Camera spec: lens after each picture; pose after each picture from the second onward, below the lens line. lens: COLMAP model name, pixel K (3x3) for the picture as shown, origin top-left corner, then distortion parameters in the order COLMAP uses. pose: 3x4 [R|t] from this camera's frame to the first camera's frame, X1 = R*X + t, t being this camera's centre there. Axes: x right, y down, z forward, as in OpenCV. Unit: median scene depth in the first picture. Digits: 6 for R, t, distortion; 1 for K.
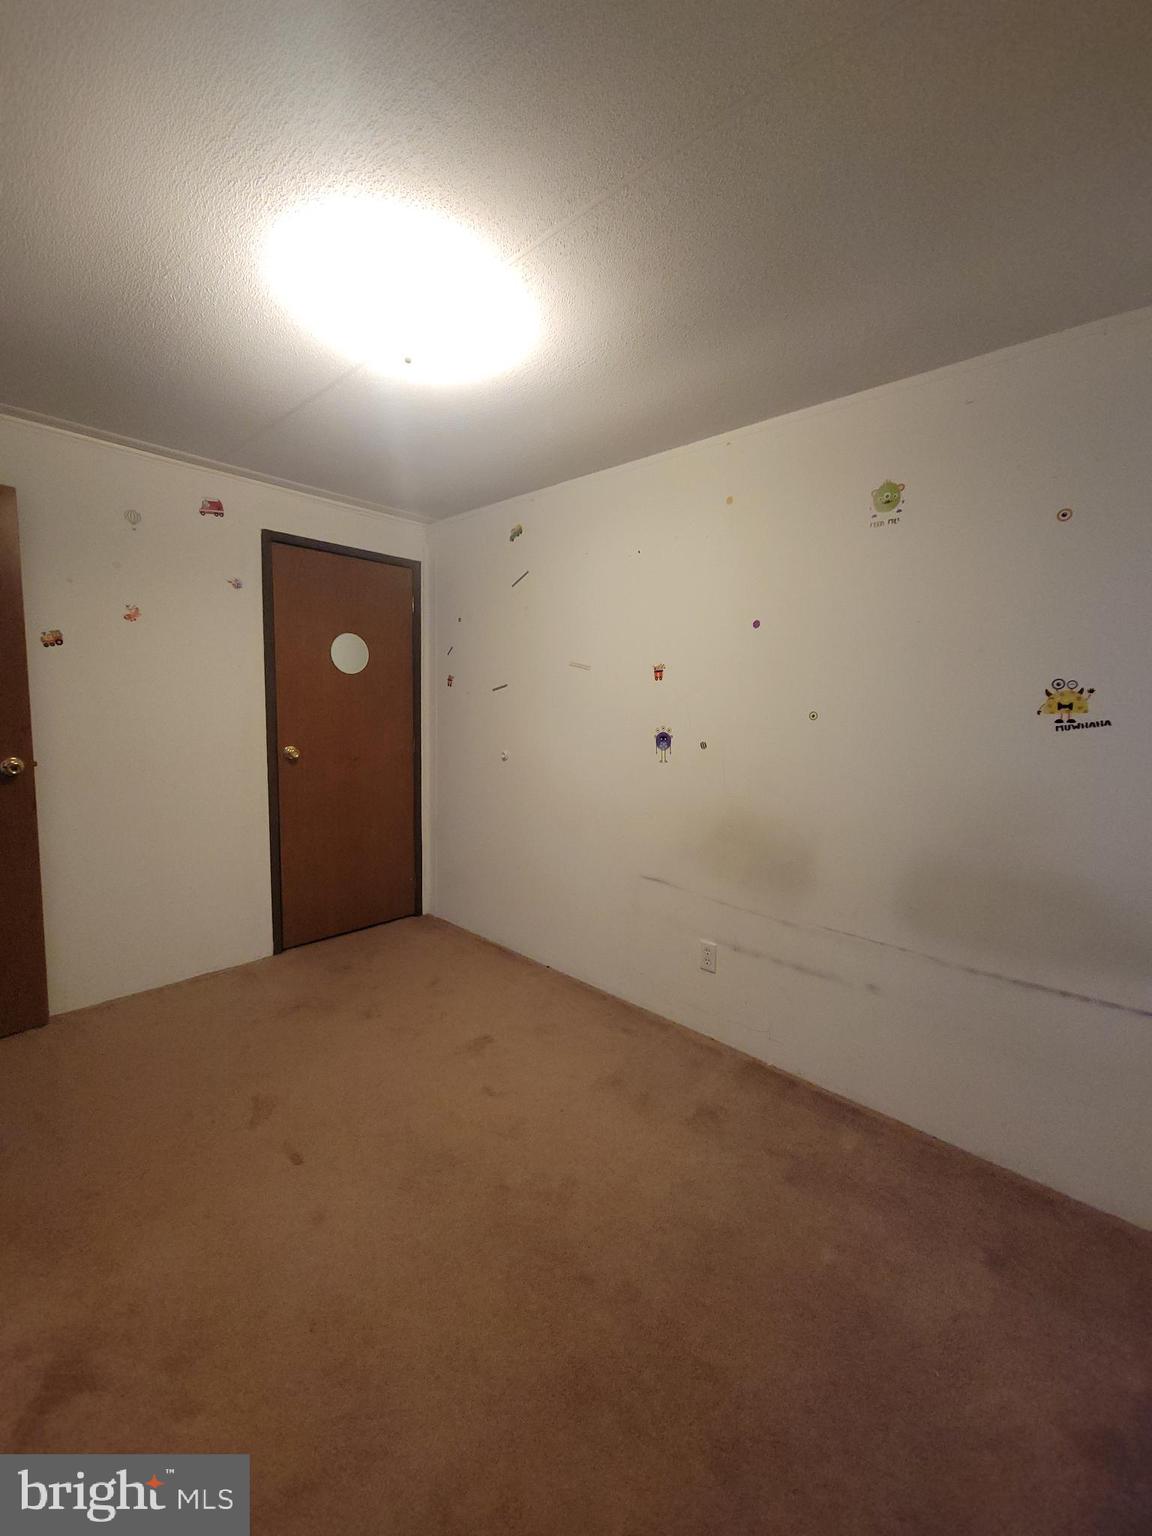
lens RADIAL K [[622.3, 0, 576.3], [0, 622.3, 762.5], [0, 0, 1]] dist [0.011879, -0.007130]
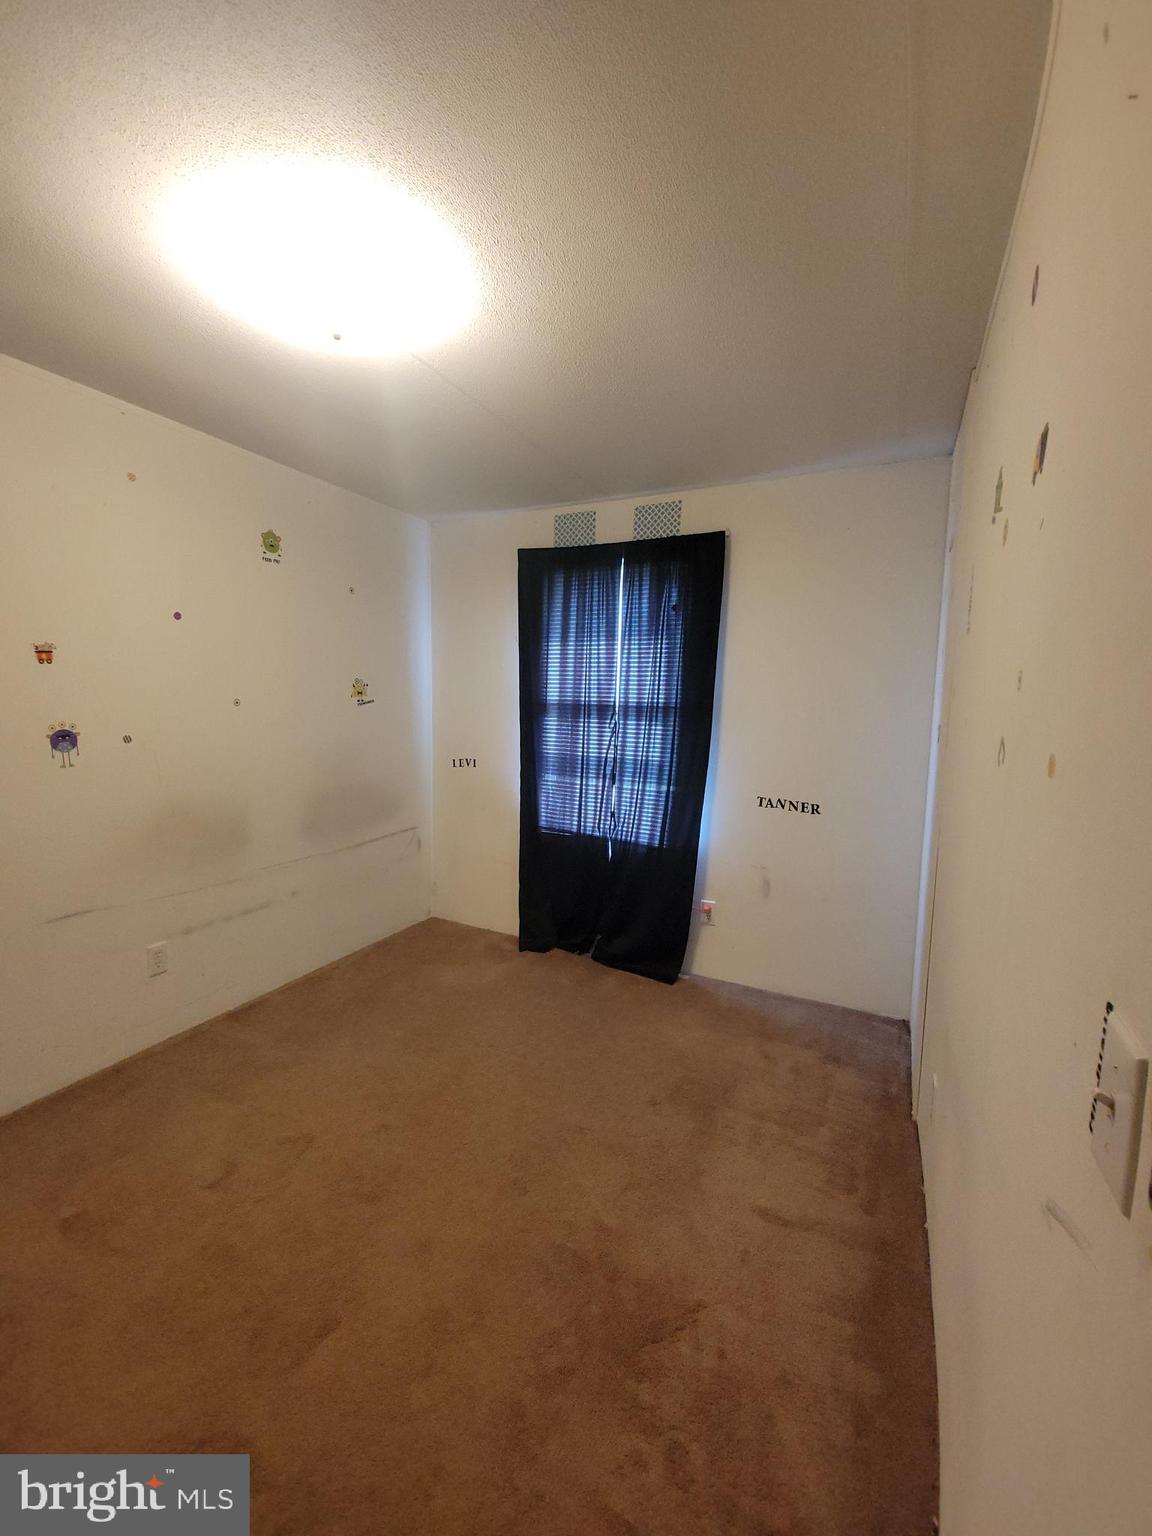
lens RADIAL K [[622.3, 0, 576.3], [0, 622.3, 762.5], [0, 0, 1]] dist [0.011879, -0.007130]
pose [[-0.281644, -0.129268, 0.950772, -0.845661], [0.073000, 0.985125, 0.155563, -0.087320], [-0.956738, 0.113220, -0.268018, 0.617086]]
